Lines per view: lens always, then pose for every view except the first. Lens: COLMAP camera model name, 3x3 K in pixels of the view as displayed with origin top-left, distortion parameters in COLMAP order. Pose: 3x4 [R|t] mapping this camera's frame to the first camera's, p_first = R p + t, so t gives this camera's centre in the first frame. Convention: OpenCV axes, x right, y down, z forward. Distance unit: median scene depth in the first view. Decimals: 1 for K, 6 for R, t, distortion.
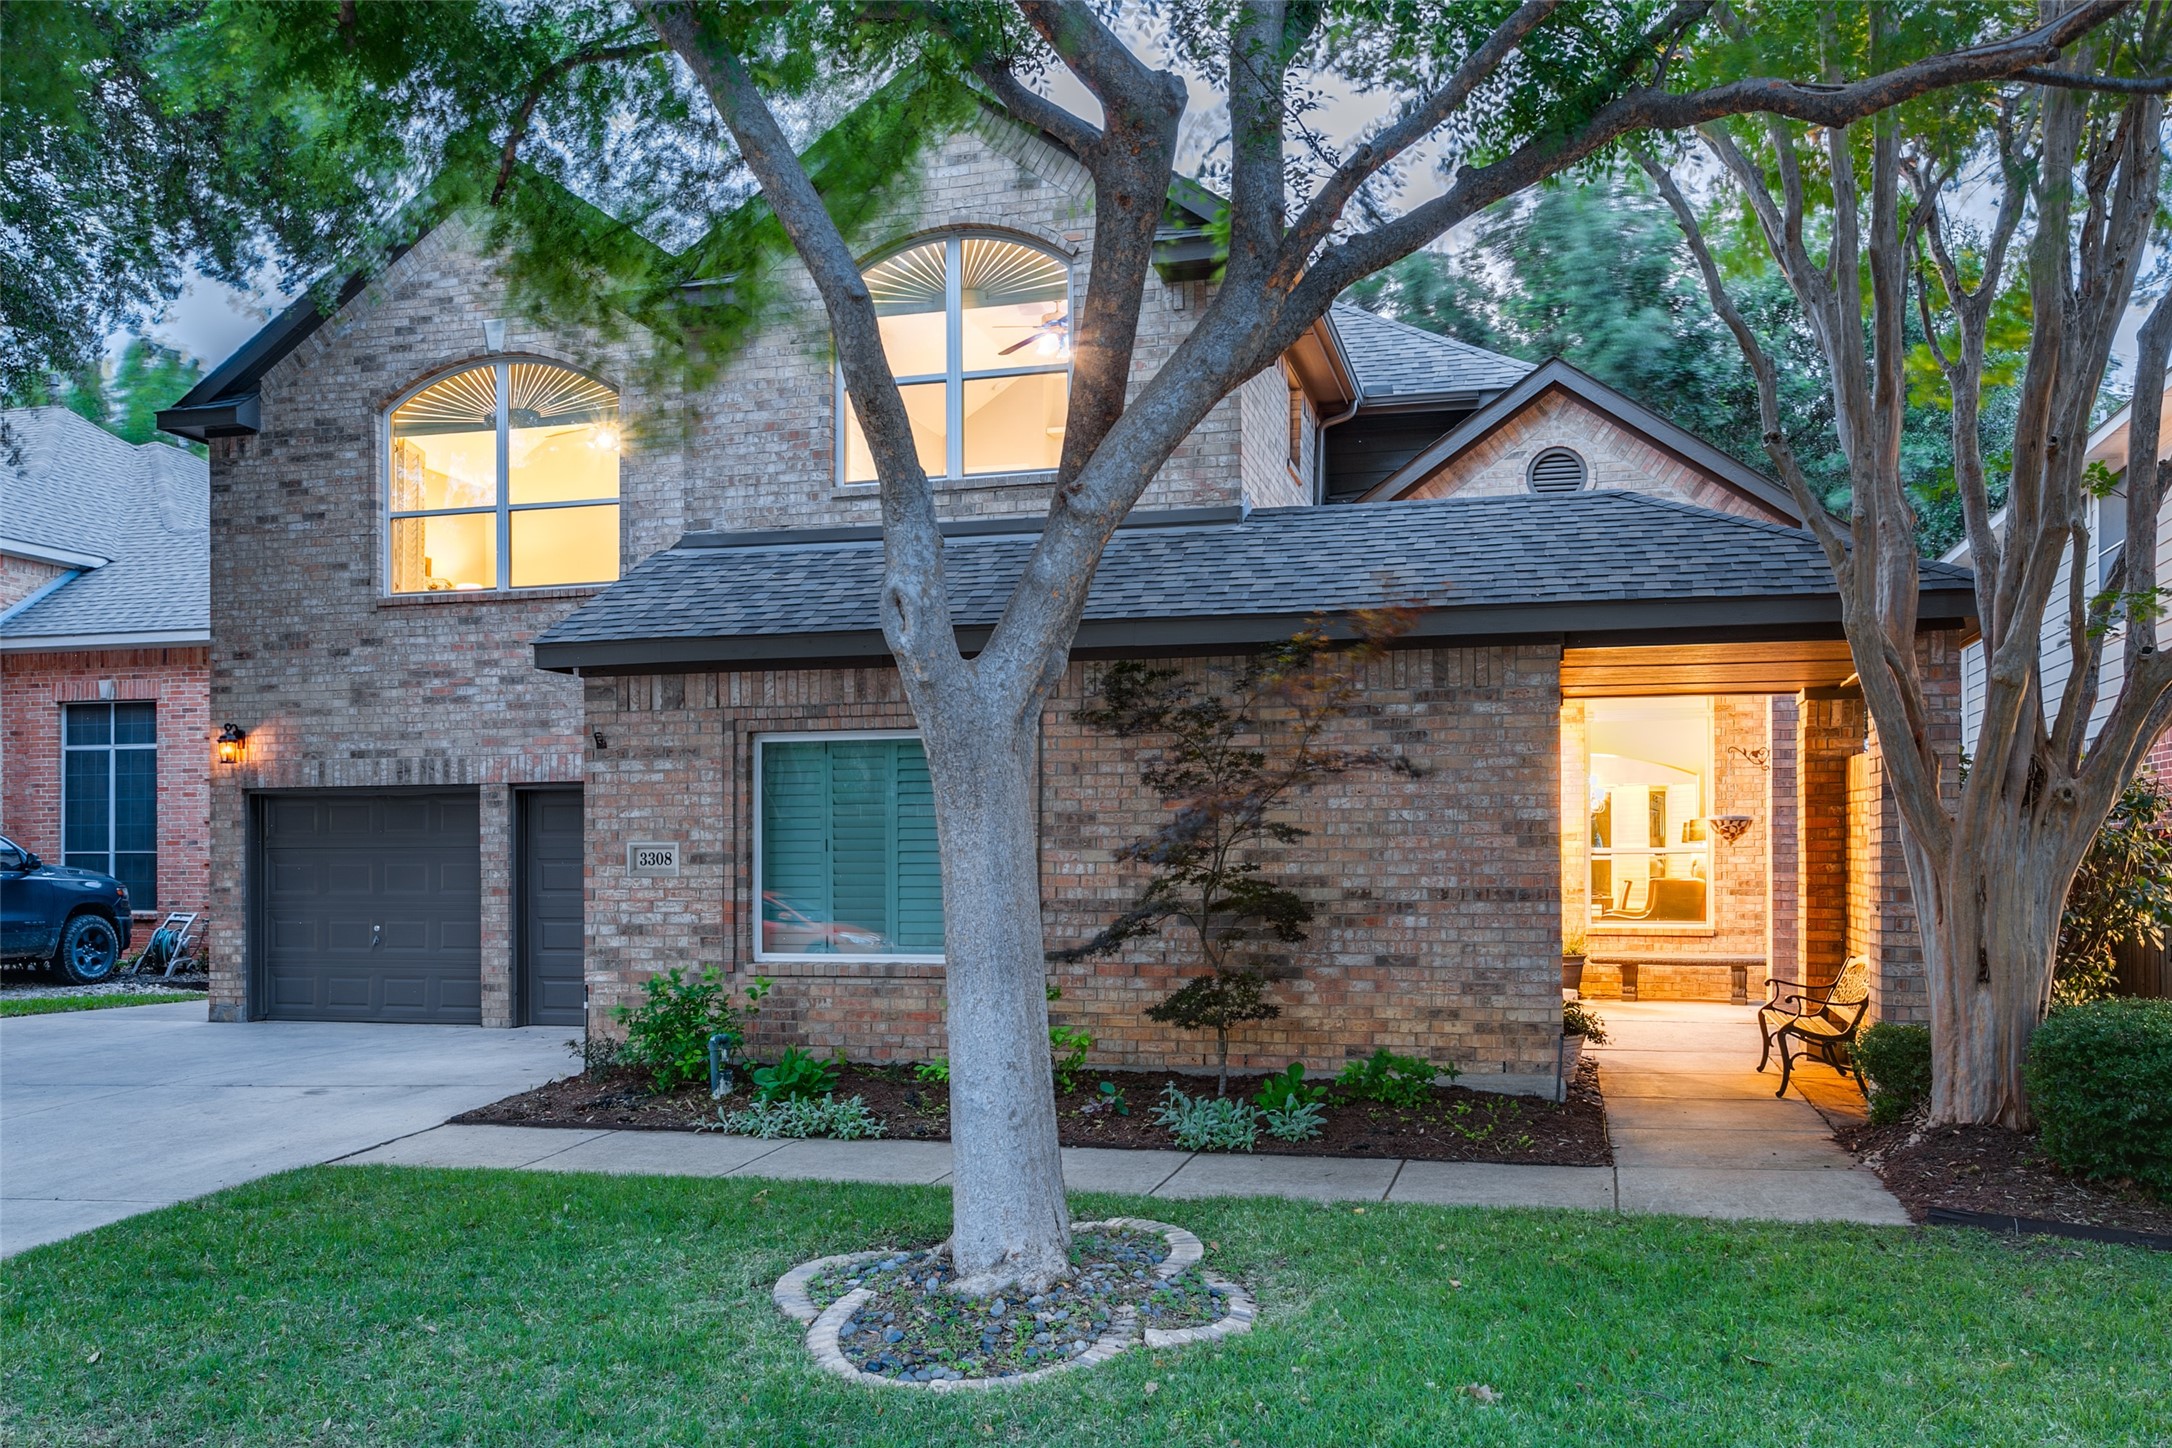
lens RADIAL K [[1862.0, 0, 1064.0], [0, 1862.0, 867.3], [0, 0, 1]] dist [0.011886, 0.004196]
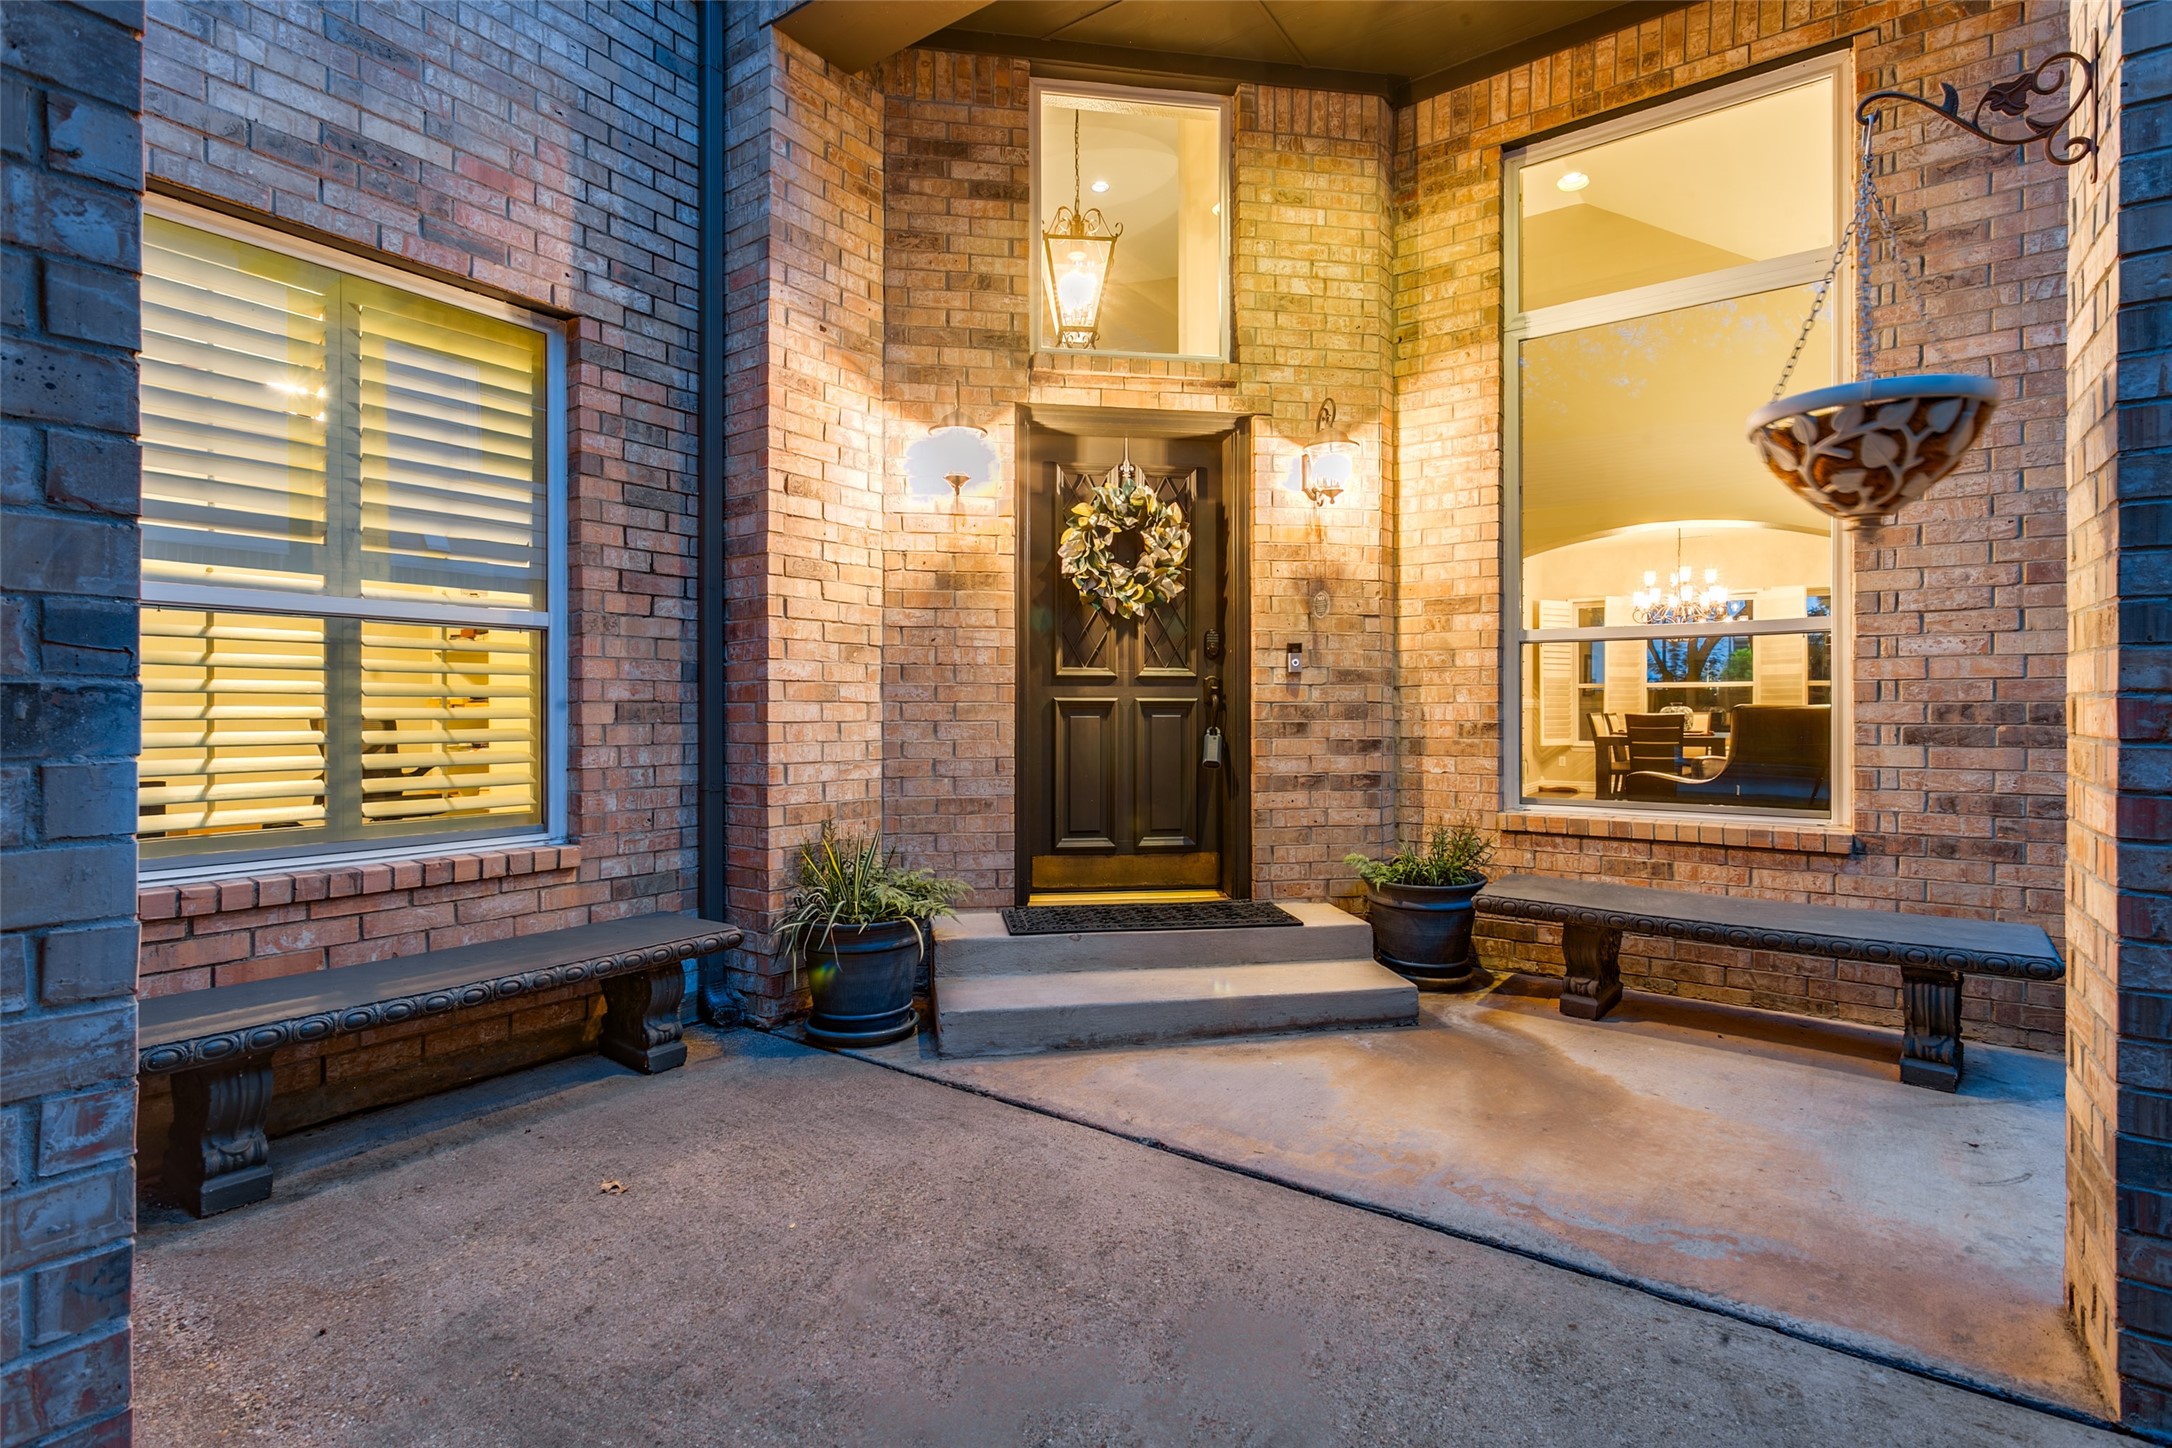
lens RADIAL K [[1032.8, 0, 1079.3], [0, 1032.8, 713.2], [0, 0, 1]] dist [0.001317, 0.001587]
pose [[0.935749, 0.002572, -0.352658, 0.204250], [-0.001149, 0.999990, 0.004244, 0.006027], [0.352665, -0.003566, 0.935743, 0.555594]]
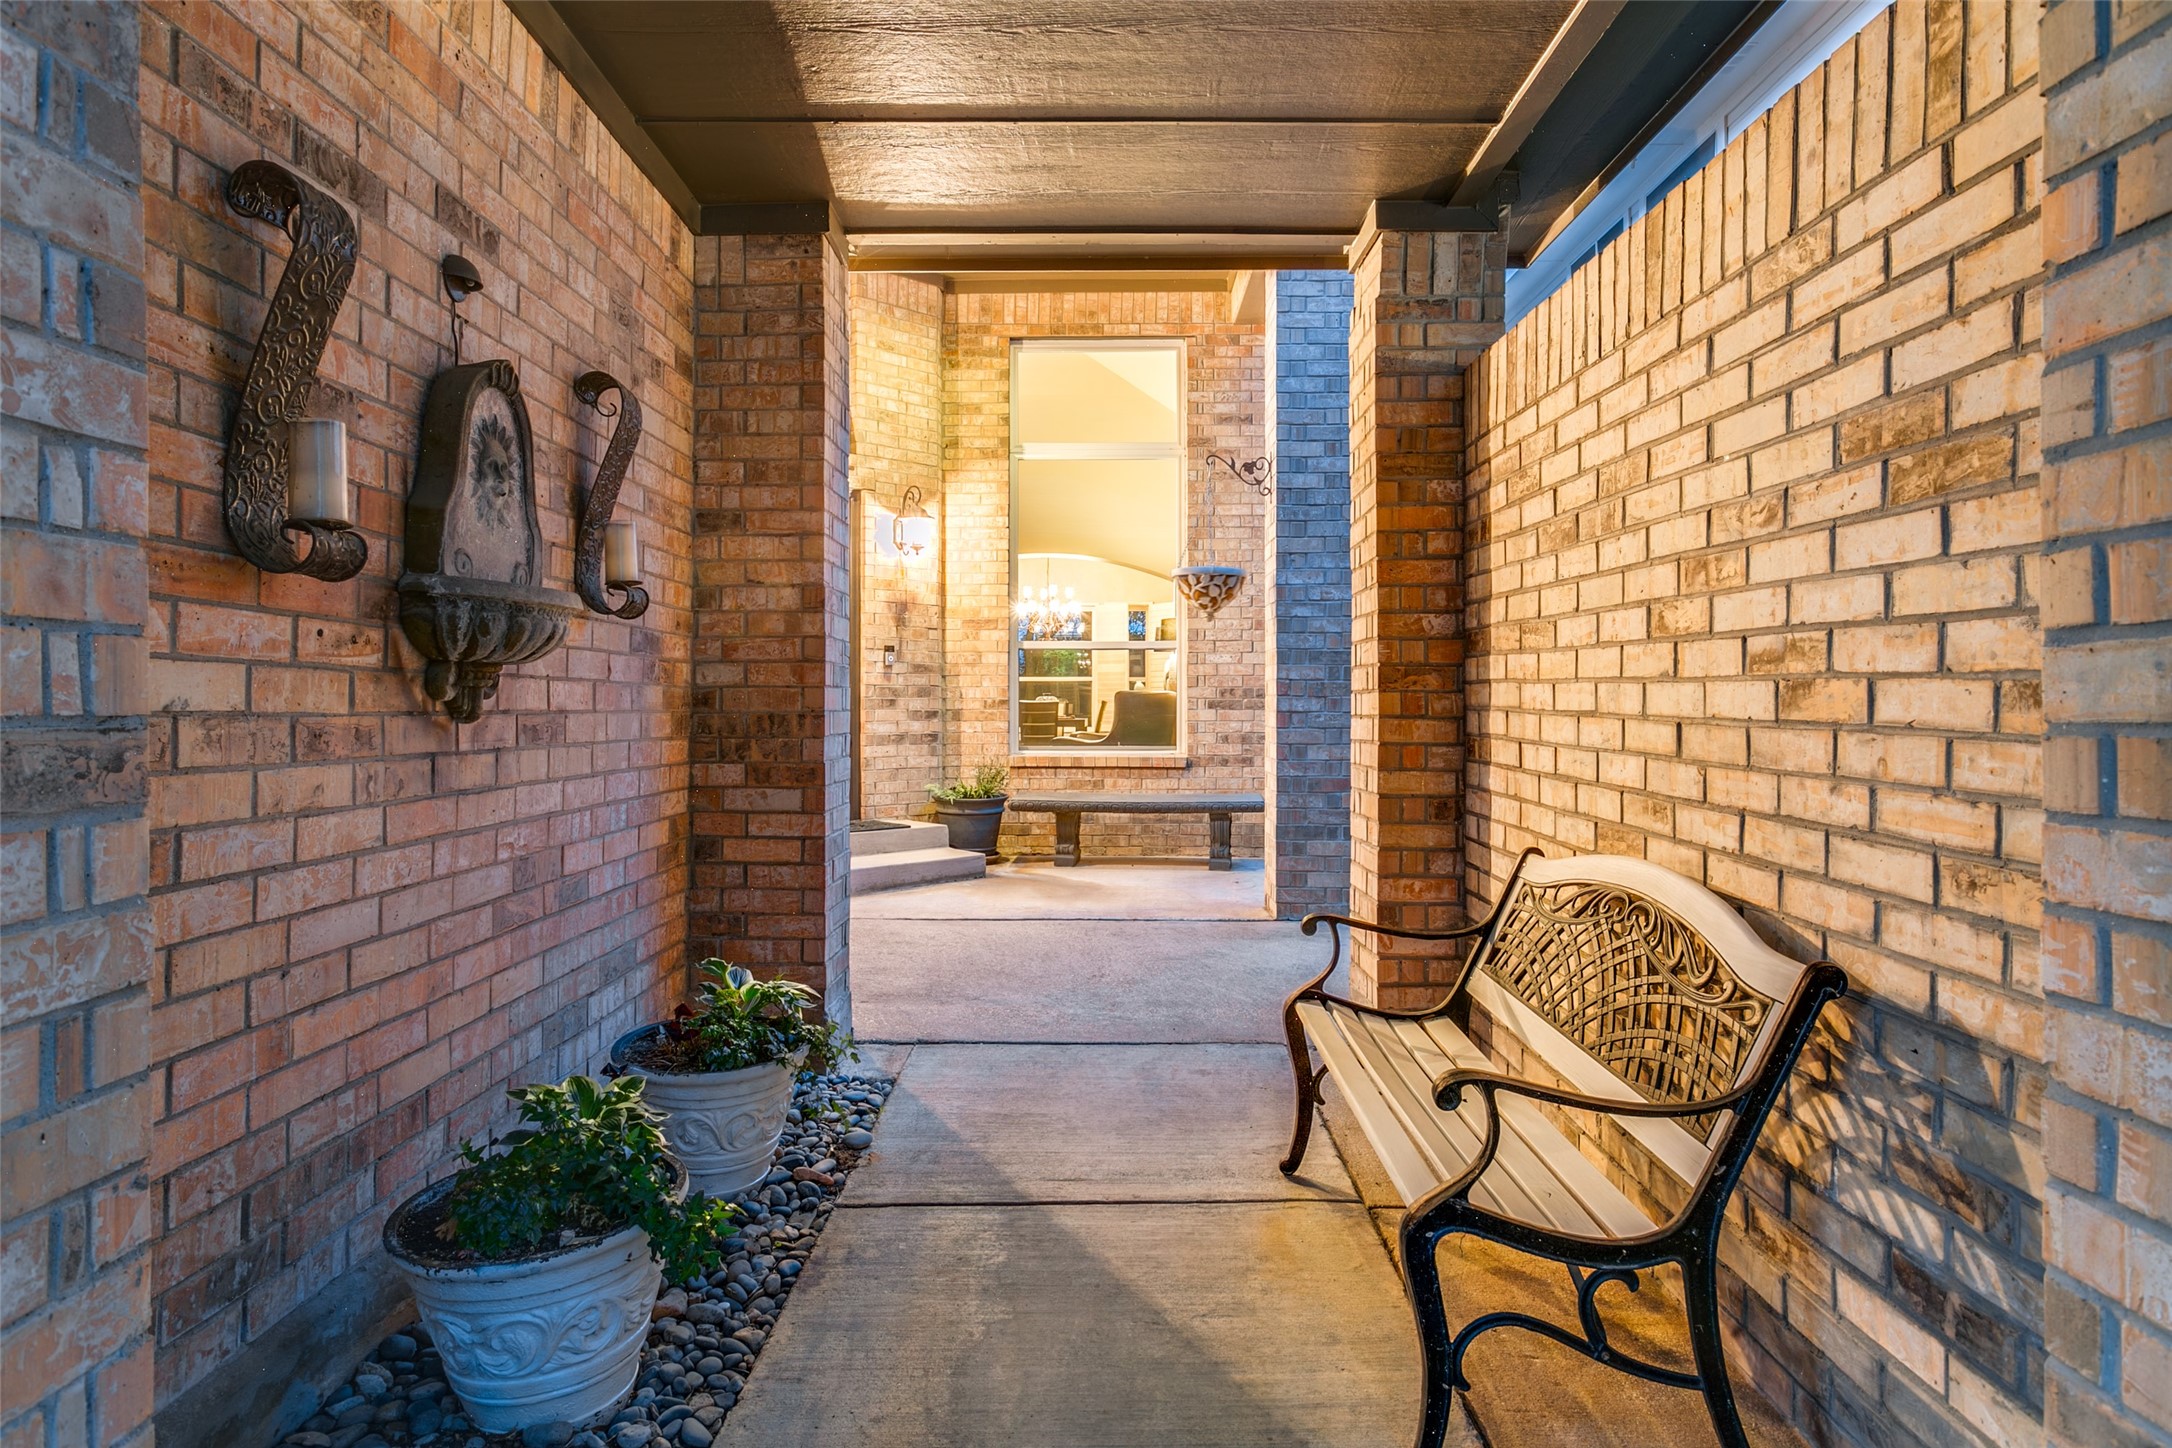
lens RADIAL K [[1265.6, 0, 1087.1], [0, 1265.6, 722.2], [0, 0, 1]] dist [0.000569, 0.000082]
pose [[0.969261, -0.001356, 0.246030, 0.143609], [-0.001506, 0.999933, 0.011443, 0.010683], [-0.246029, -0.011462, 0.969195, 0.403407]]
